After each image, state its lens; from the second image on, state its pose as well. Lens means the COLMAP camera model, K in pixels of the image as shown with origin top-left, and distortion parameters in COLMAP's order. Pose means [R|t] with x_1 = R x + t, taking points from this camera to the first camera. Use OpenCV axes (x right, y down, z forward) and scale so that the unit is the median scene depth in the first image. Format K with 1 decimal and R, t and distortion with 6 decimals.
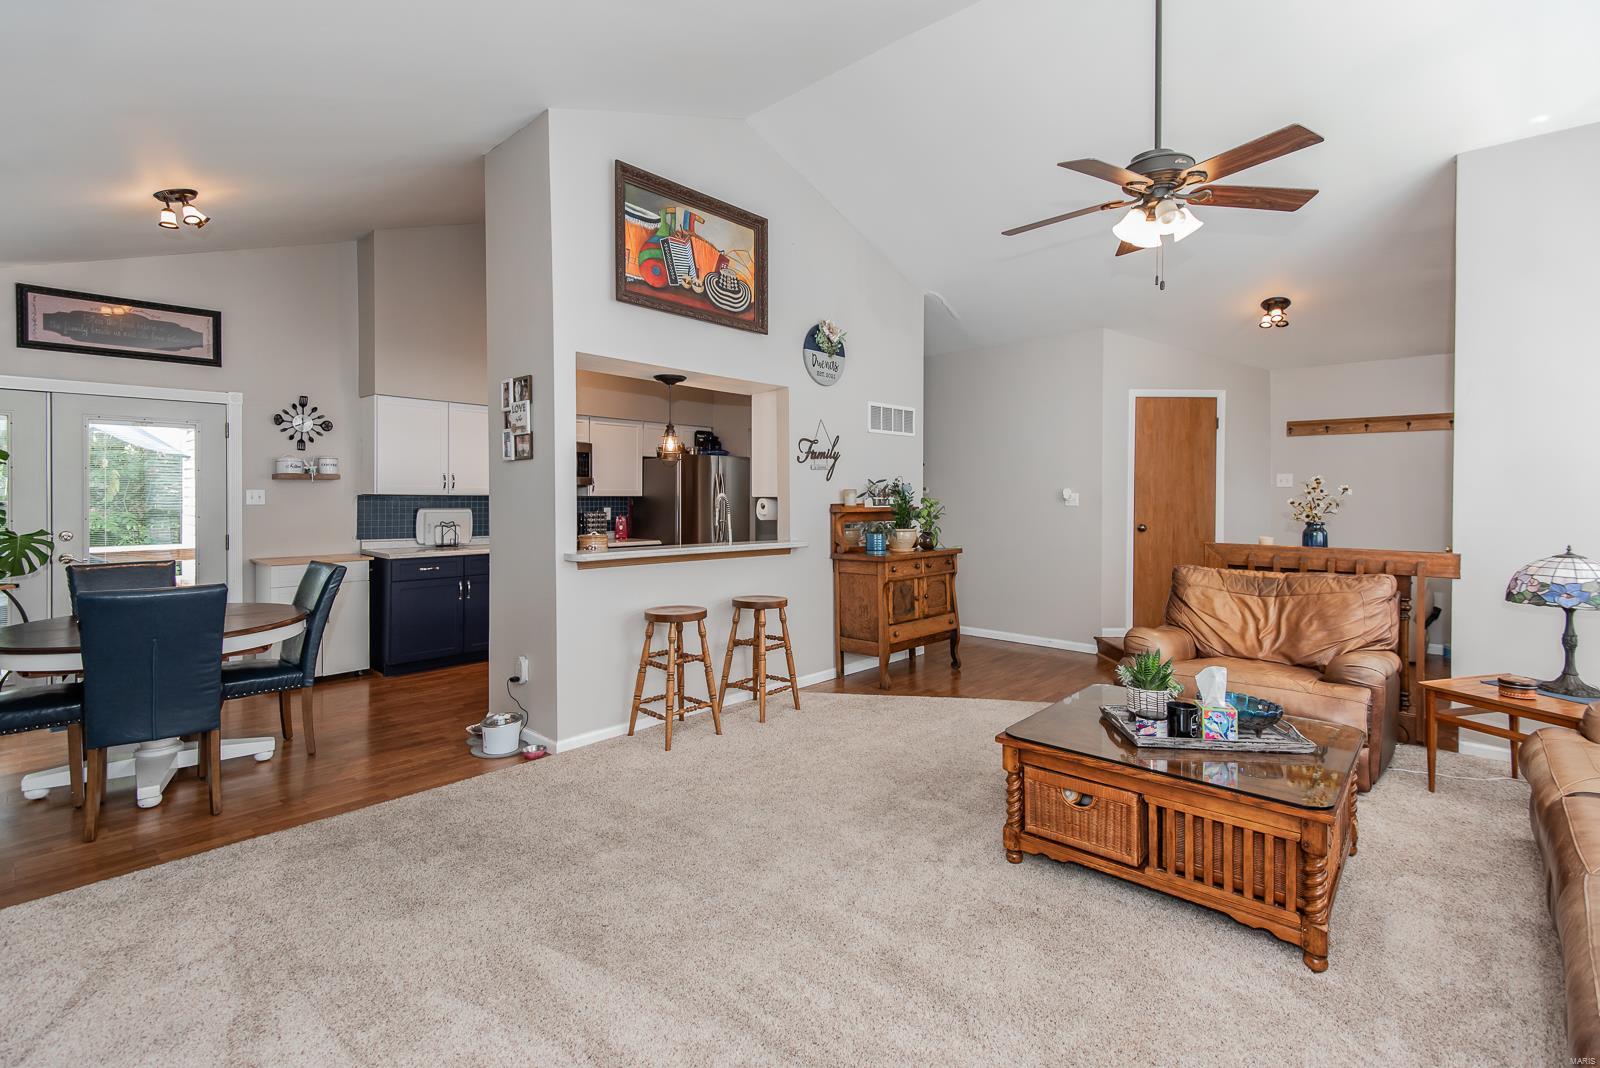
lens RADIAL K [[753.5, 0, 793.1], [0, 753.5, 504.0], [0, 0, 1]] dist [0.020542, -0.004015]
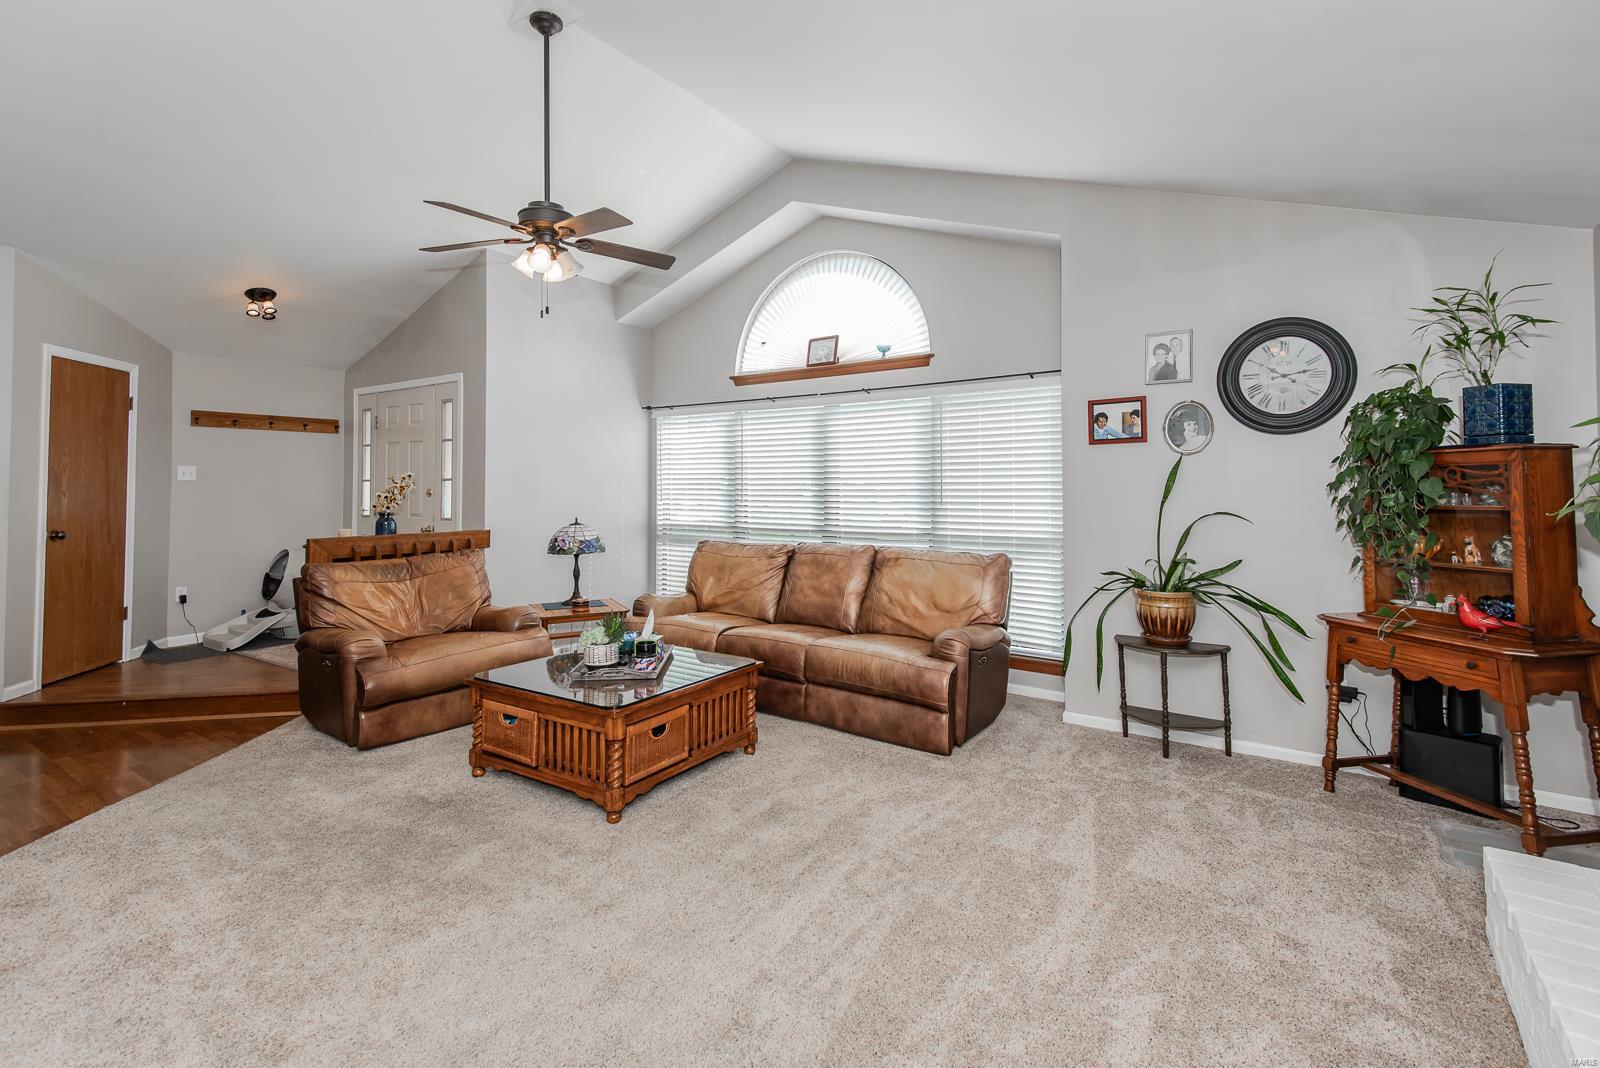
lens RADIAL K [[753.5, 0, 794.5], [0, 753.5, 474.8], [0, 0, 1]] dist [0.020542, -0.004015]
pose [[-0.165038, 0.010531, 0.986231, -0.534908], [0.011766, 0.999893, -0.008708, -0.016182], [-0.986217, 0.010167, -0.165145, 0.572174]]
